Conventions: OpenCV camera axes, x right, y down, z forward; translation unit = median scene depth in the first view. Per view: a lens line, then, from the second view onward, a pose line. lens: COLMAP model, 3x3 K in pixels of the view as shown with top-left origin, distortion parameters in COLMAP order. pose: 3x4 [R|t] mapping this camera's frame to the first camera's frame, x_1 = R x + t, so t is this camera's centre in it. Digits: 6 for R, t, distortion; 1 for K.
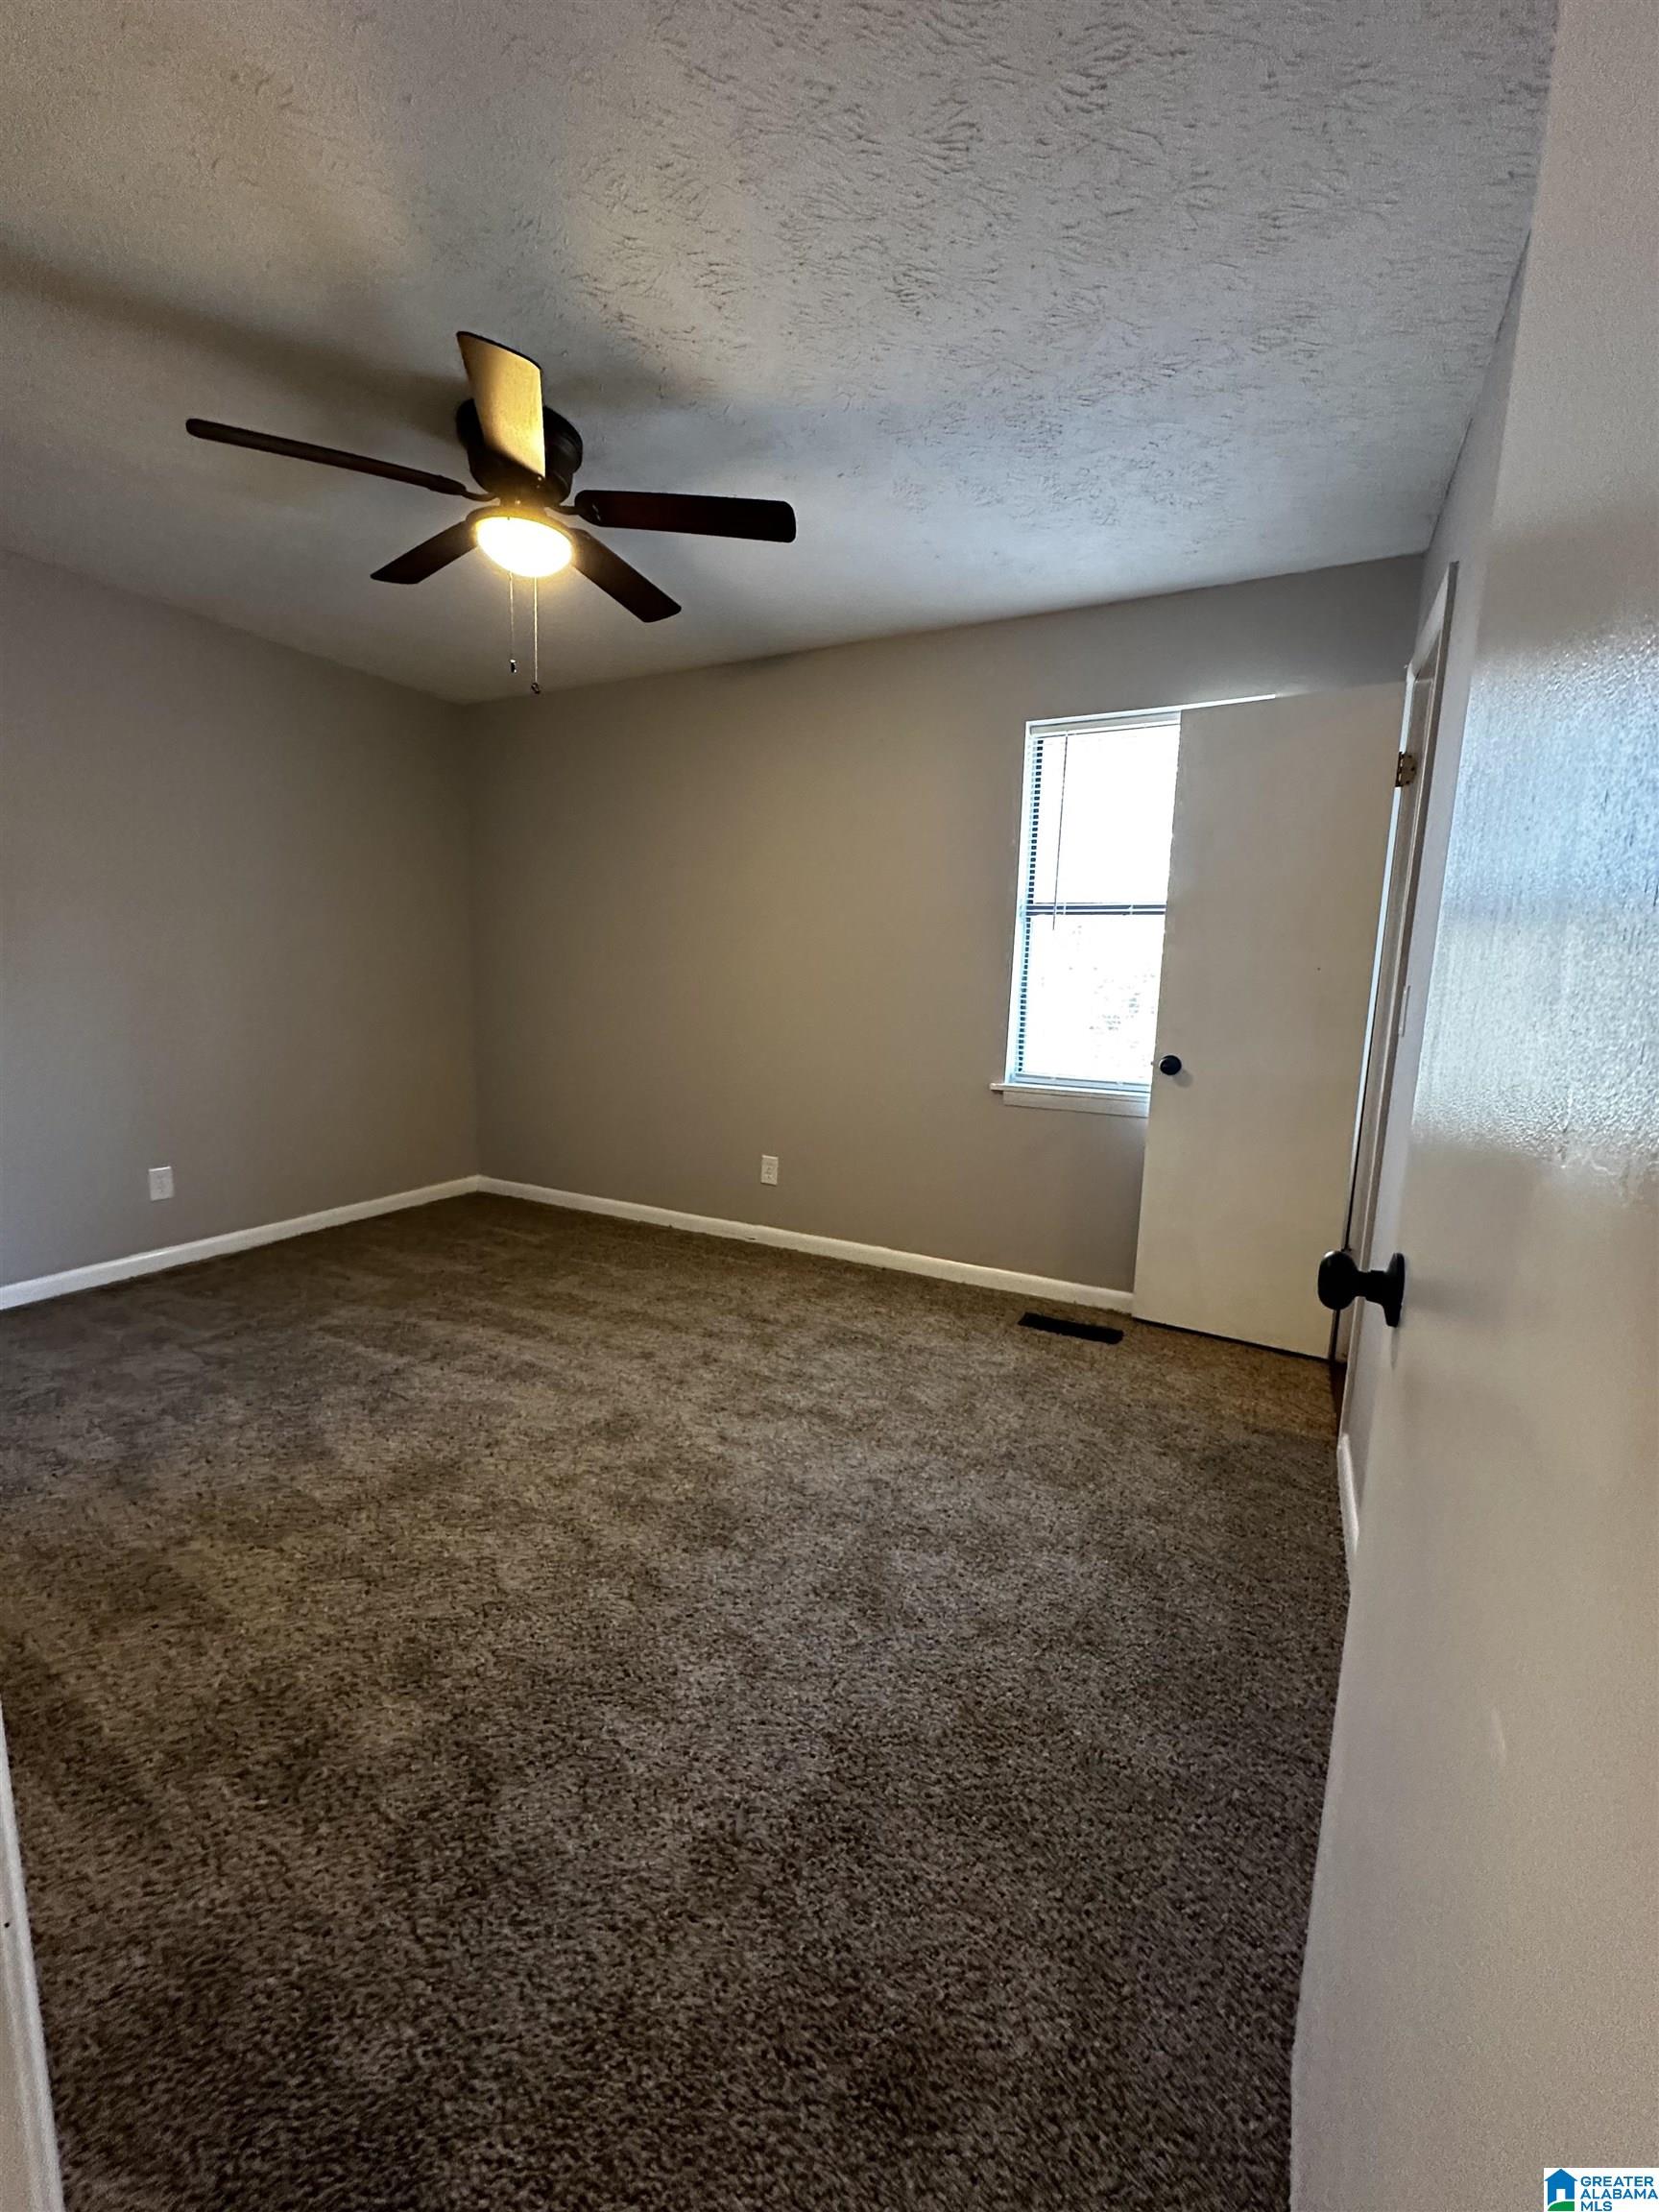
lens RADIAL K [[883.4, 0, 838.7], [0, 883.4, 1106.1], [0, 0, 1]] dist [-0.003481, 0.000400]
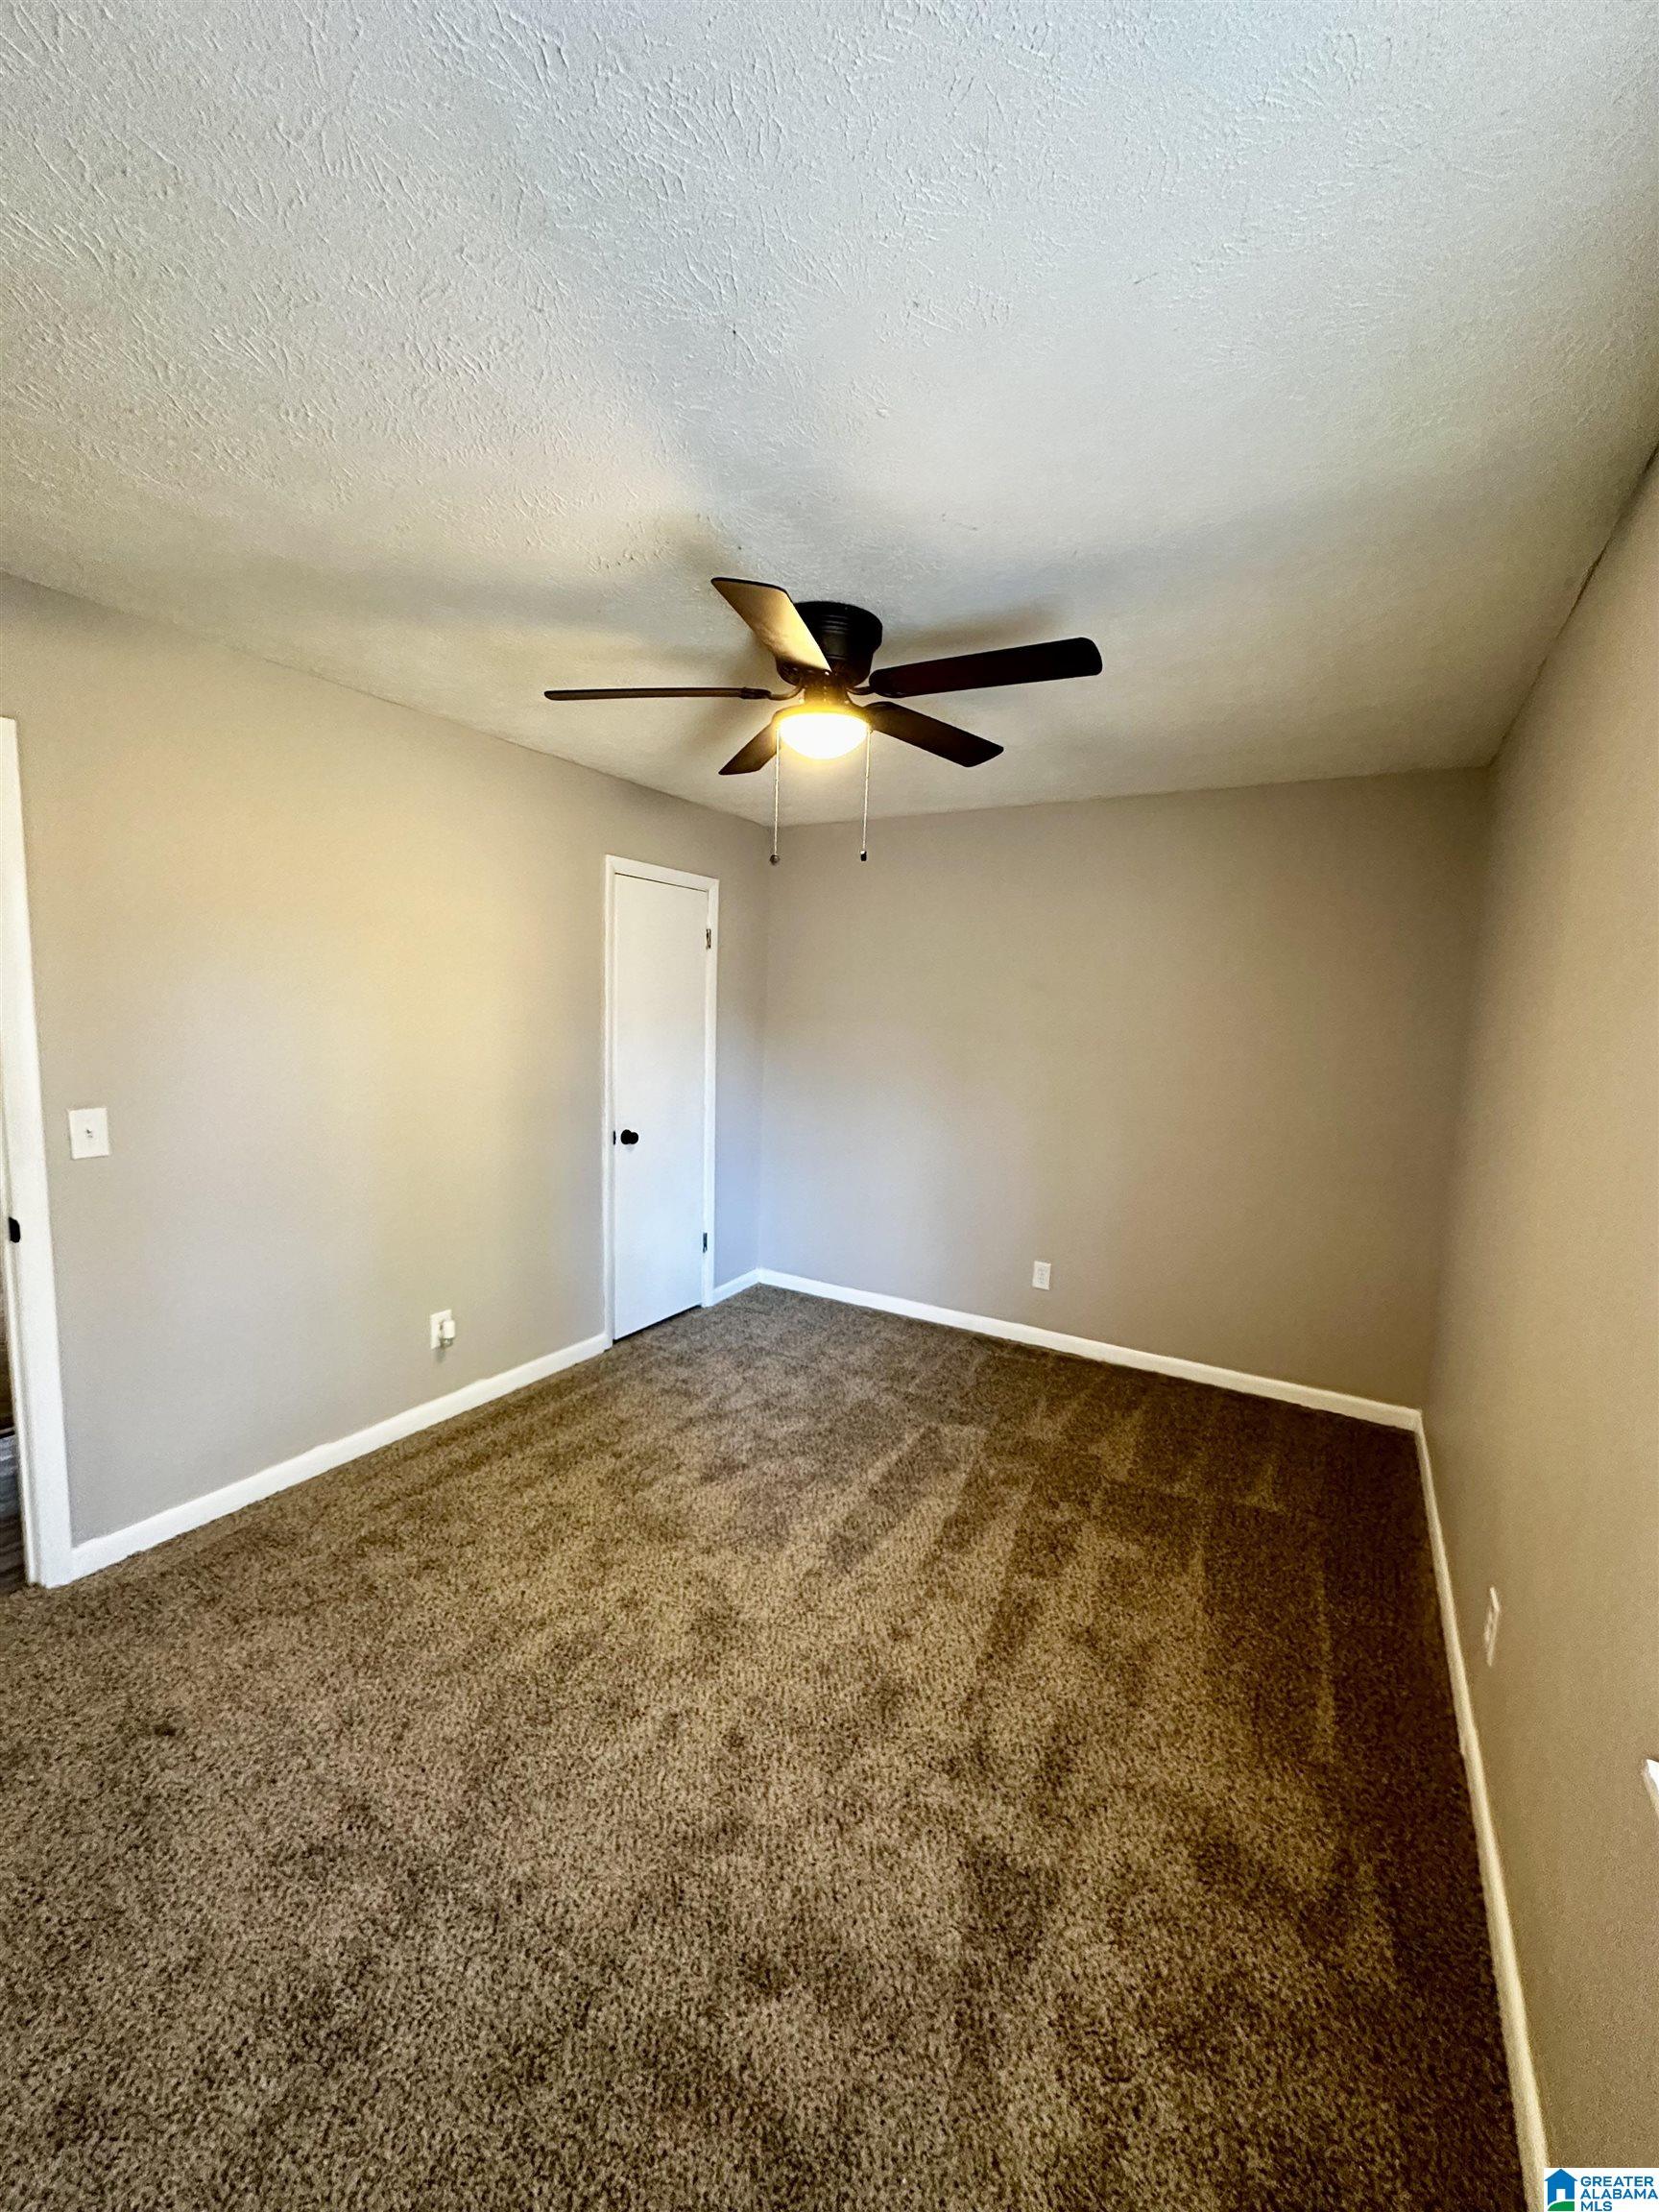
lens RADIAL K [[883.4, 0, 832.0], [0, 883.4, 1110.1], [0, 0, 1]] dist [-0.003481, 0.000400]
pose [[-0.076082, 0.083324, -0.993614, 0.529486], [-0.180041, 0.978975, 0.095882, -0.240787], [0.980712, 0.186186, -0.059480, 0.894541]]
